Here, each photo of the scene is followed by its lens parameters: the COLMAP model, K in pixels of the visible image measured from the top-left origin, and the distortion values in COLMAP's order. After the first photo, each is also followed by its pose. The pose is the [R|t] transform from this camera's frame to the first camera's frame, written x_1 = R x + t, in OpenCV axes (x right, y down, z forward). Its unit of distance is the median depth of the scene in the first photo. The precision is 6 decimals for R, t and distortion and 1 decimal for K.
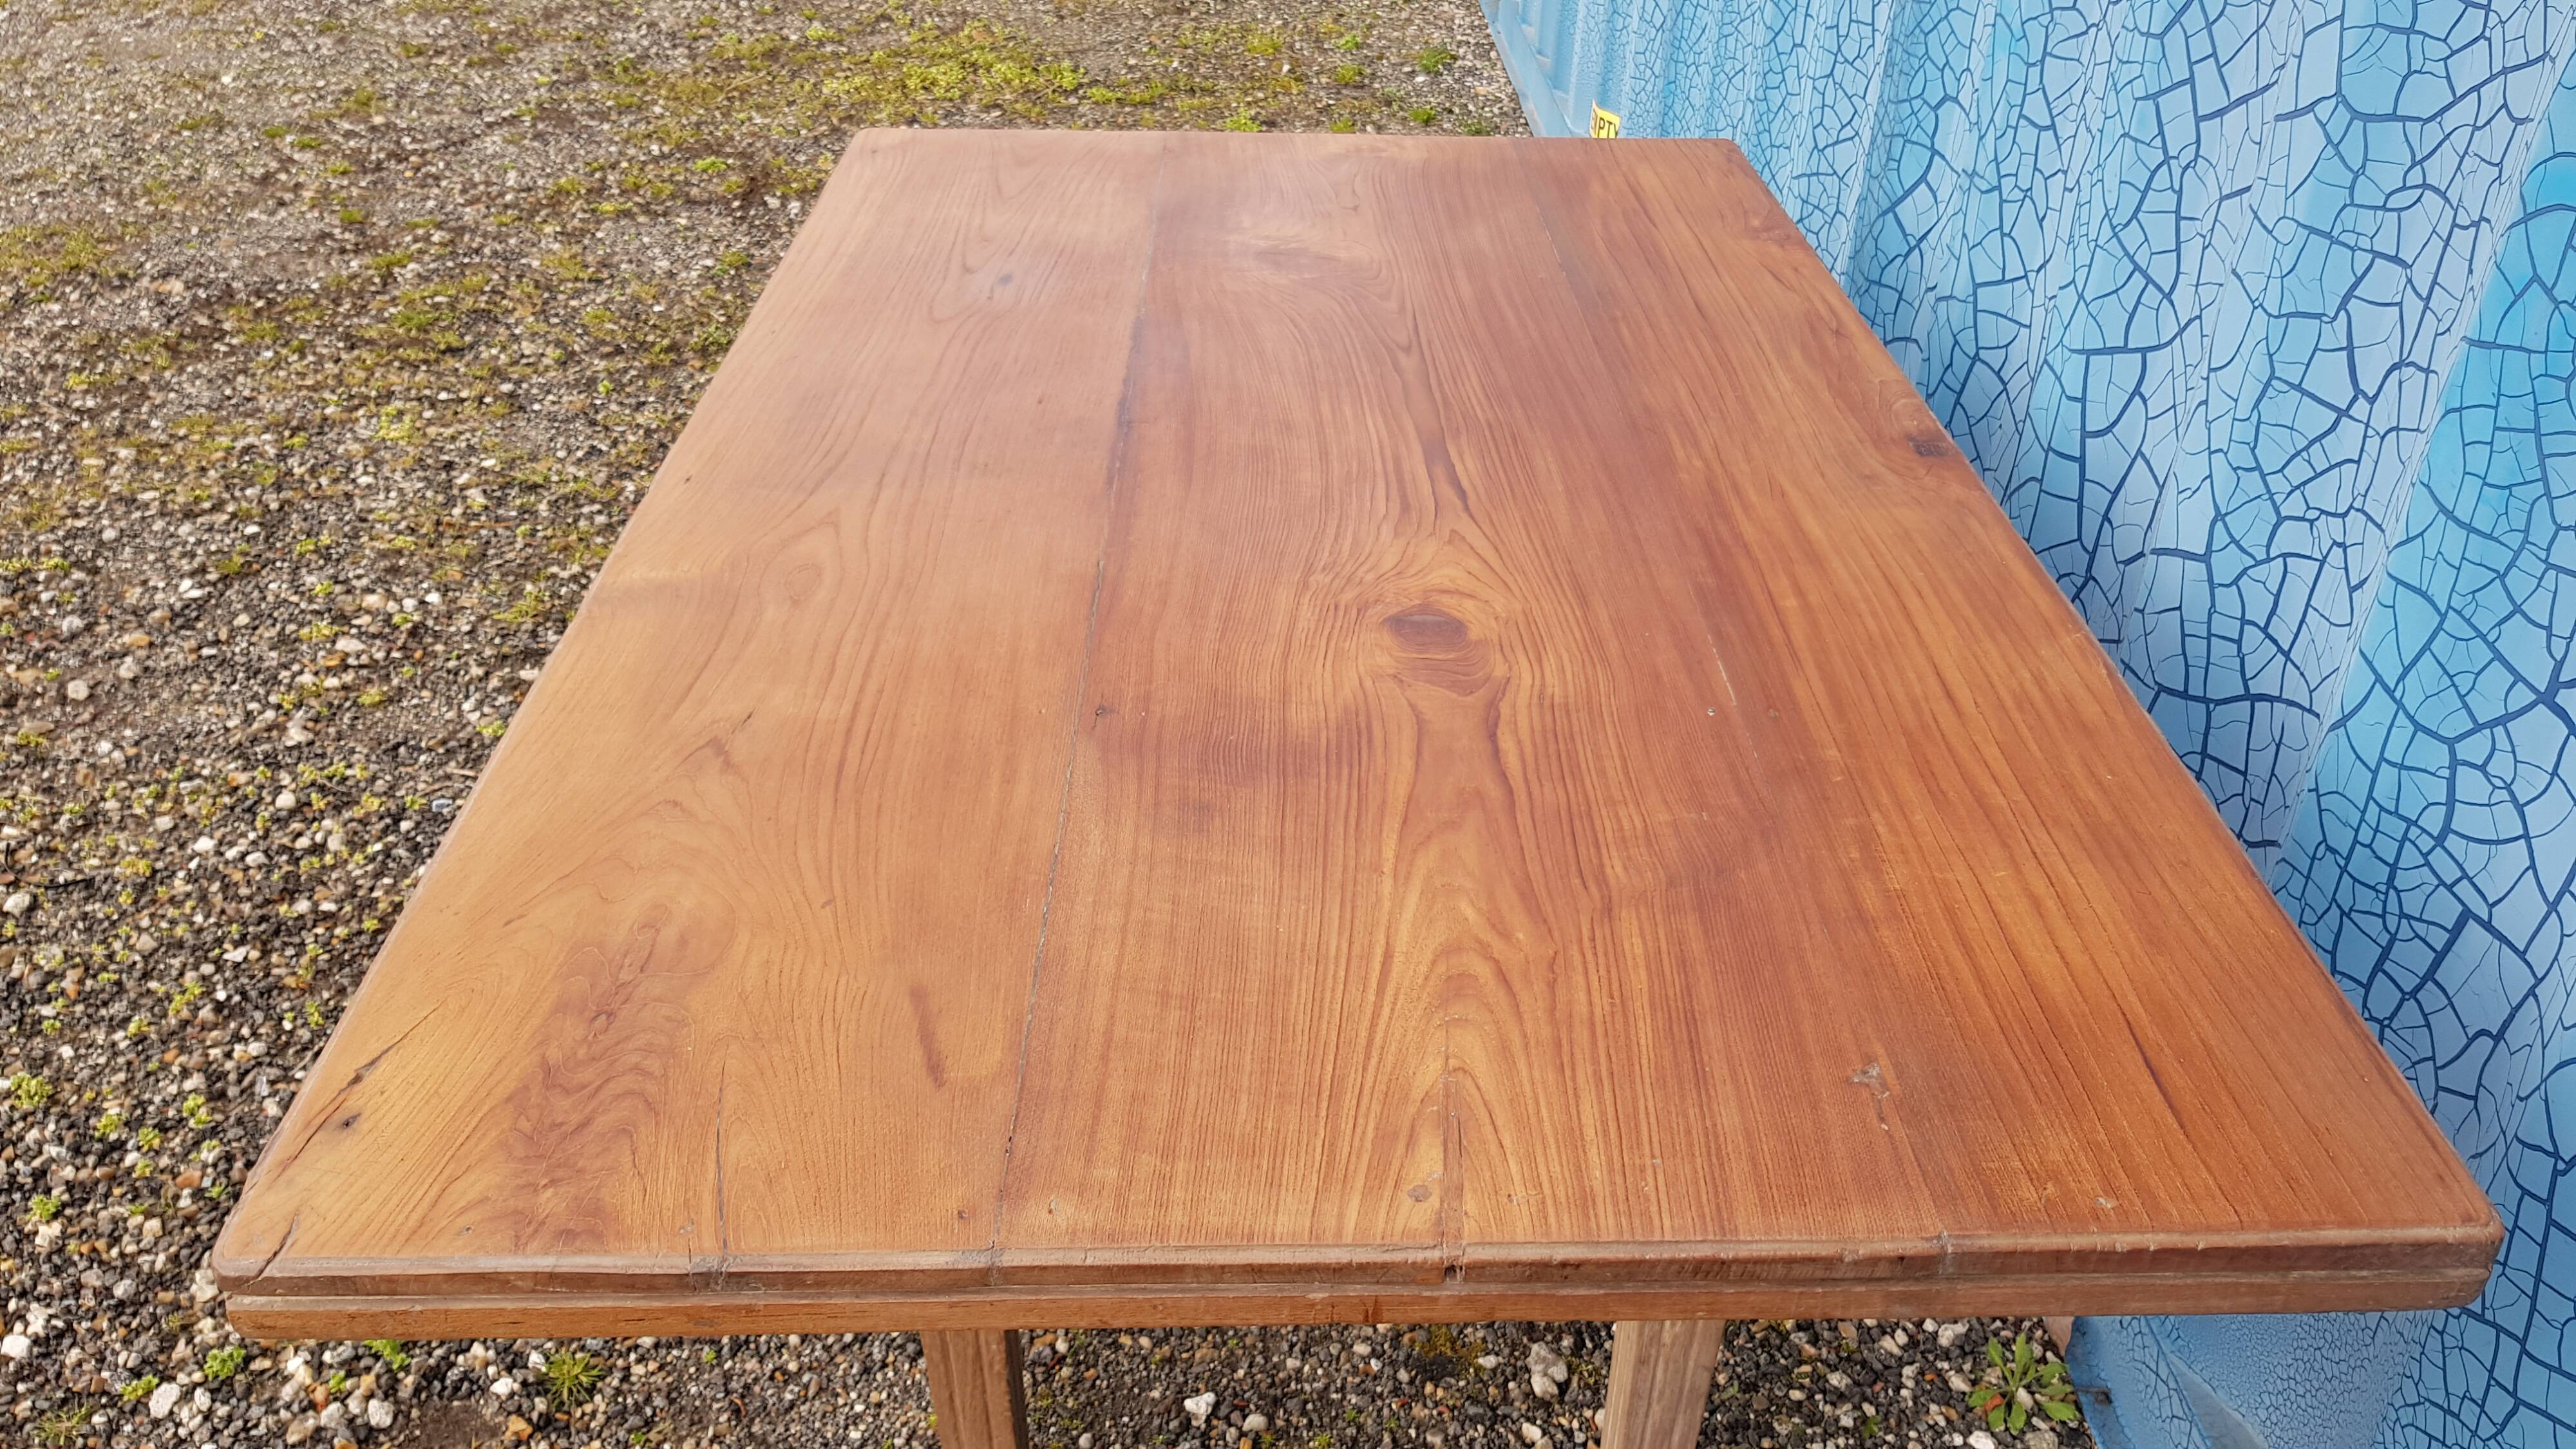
lens RADIAL K [[2005.1, 0, 1284.8], [0, 2005.1, 716.6], [0, 0, 1]] dist [0.073202, -0.144346]
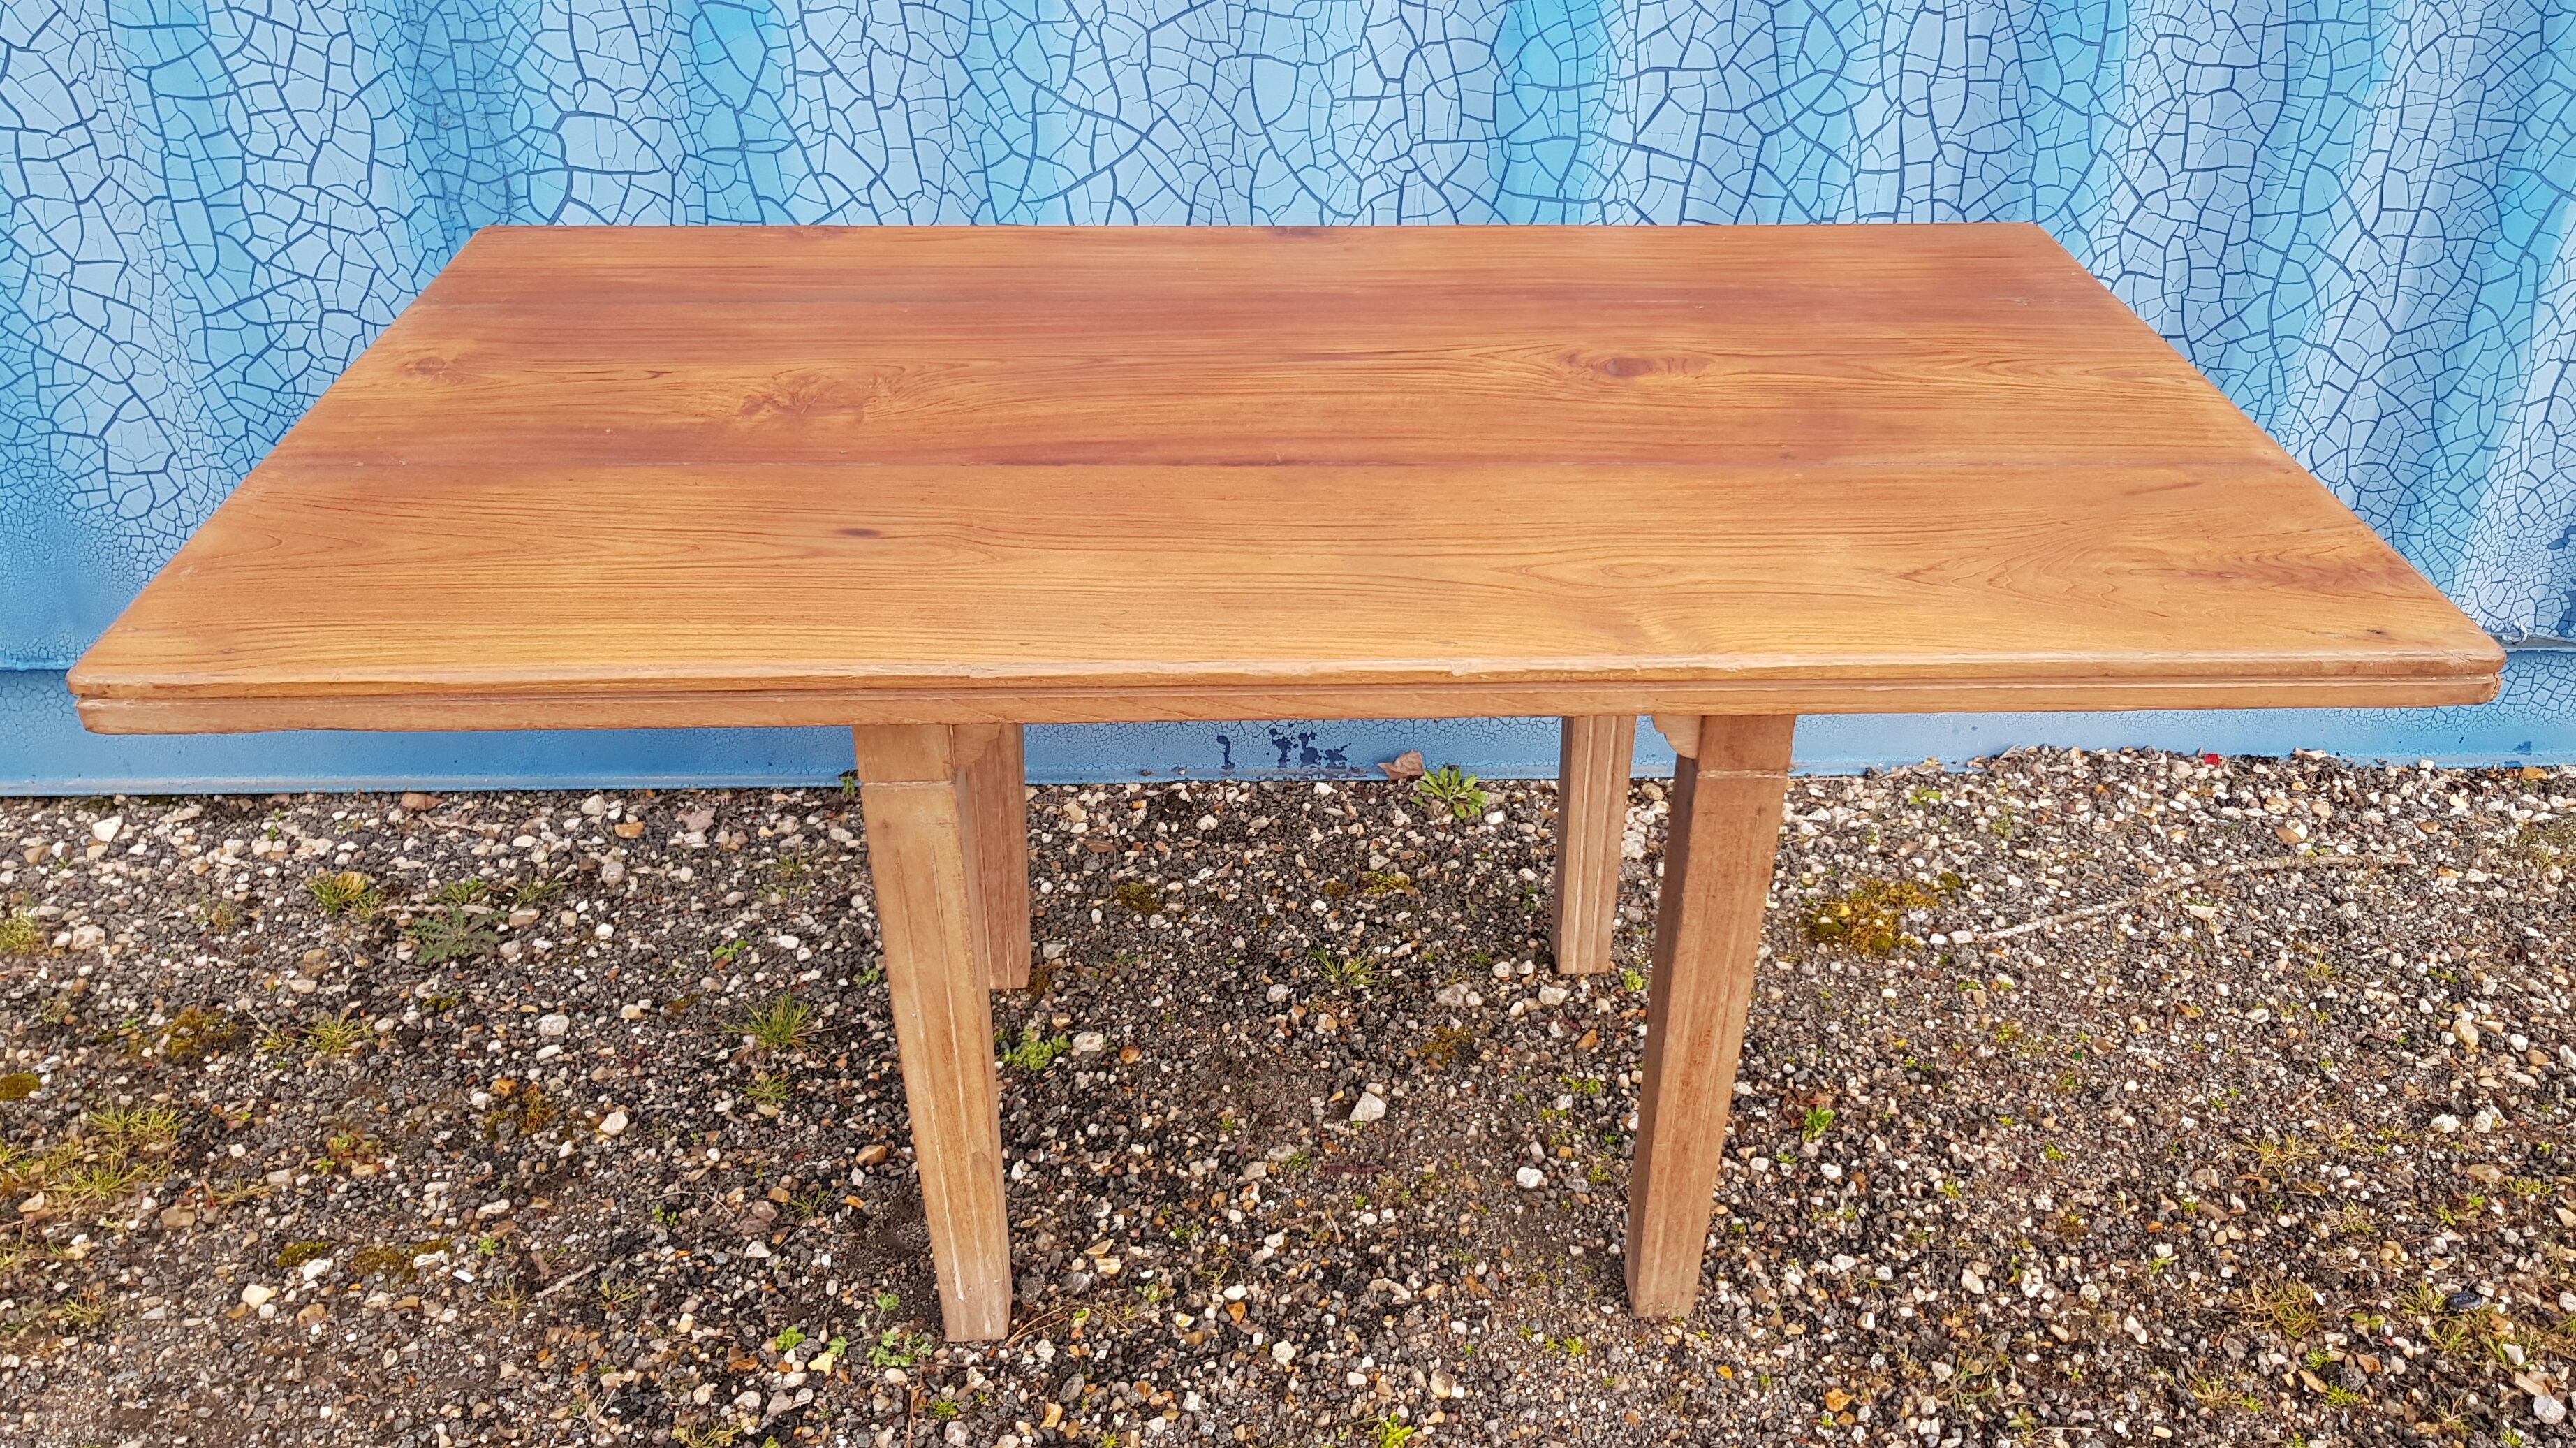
lens RADIAL K [[2187.9, 0, 1357.1], [0, 2187.9, 710.3], [0, 0, 1]] dist [0.076277, -0.148157]
pose [[-0.045643, -0.506444, 0.861064, -1.017885], [0.512784, 0.727856, 0.455278, -0.496375], [-0.857303, 0.462320, 0.226475, 0.694835]]
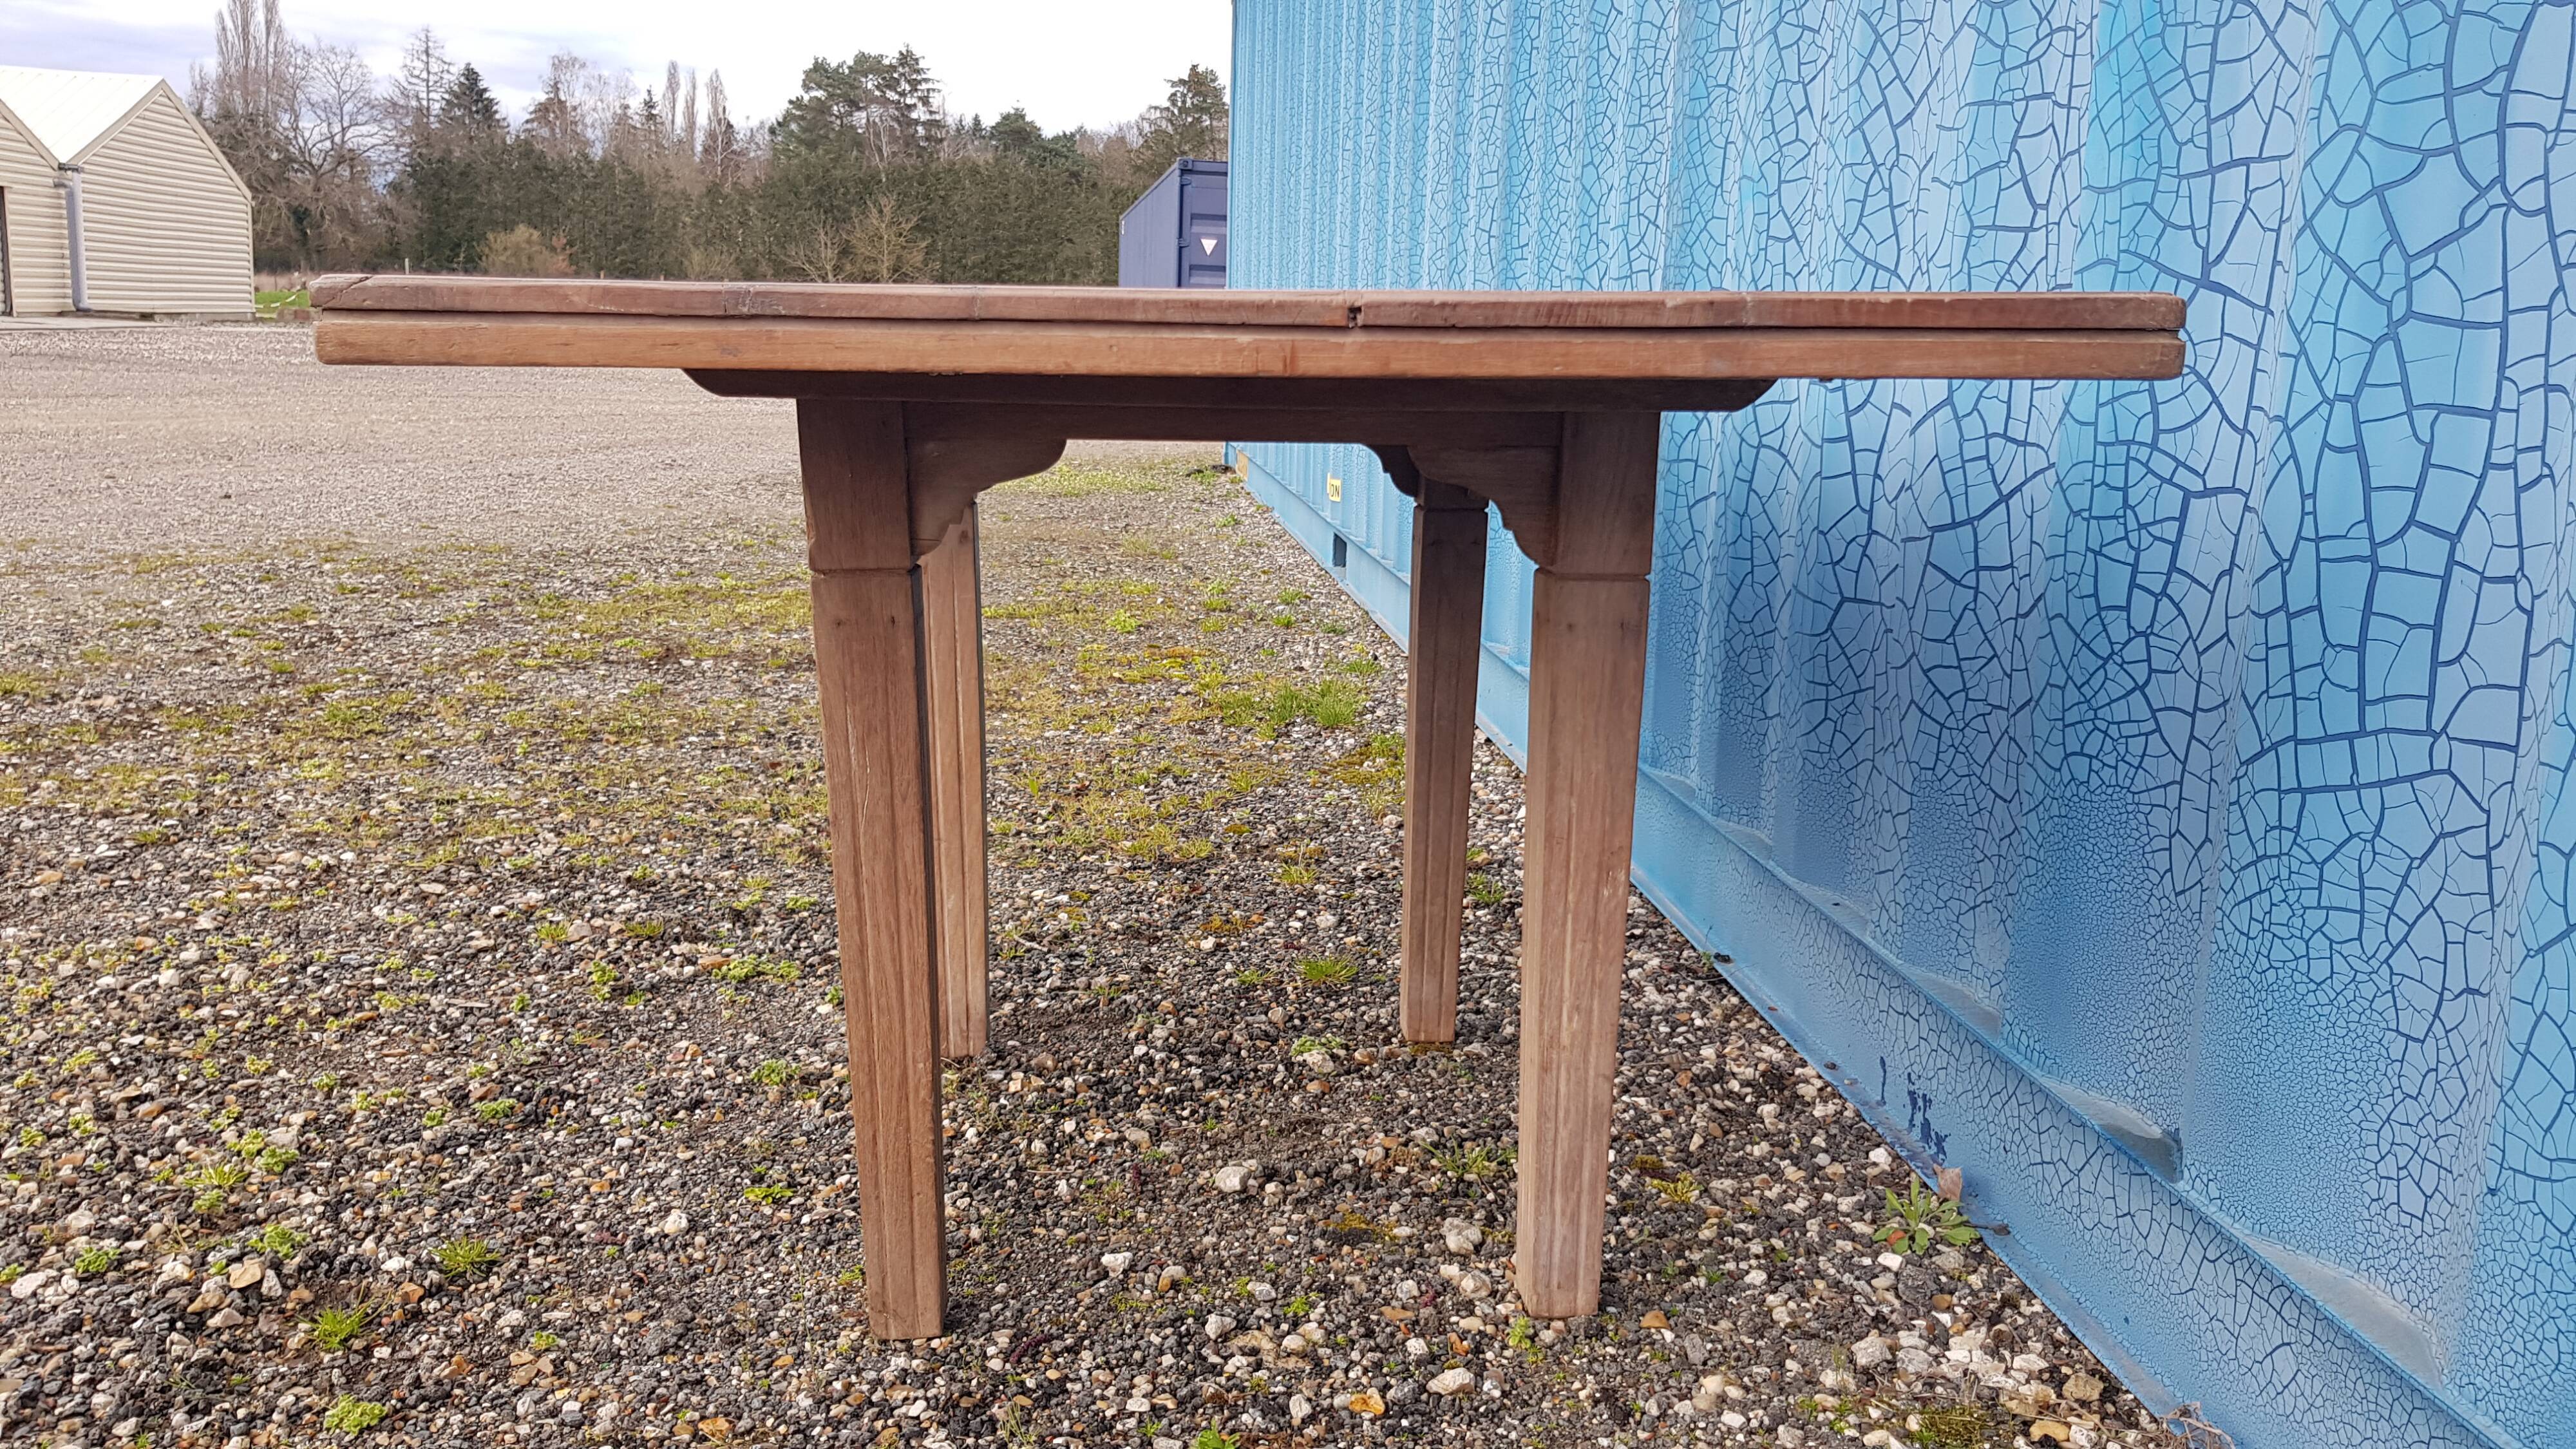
lens RADIAL K [[2005.1, 0, 1295.5], [0, 2005.1, 736.5], [0, 0, 1]] dist [0.073202, -0.144346]
pose [[0.997160, -0.017339, 0.073290, -0.023013], [0.042661, 0.932000, -0.359940, 0.473498], [-0.062065, 0.362044, 0.930093, -0.020853]]
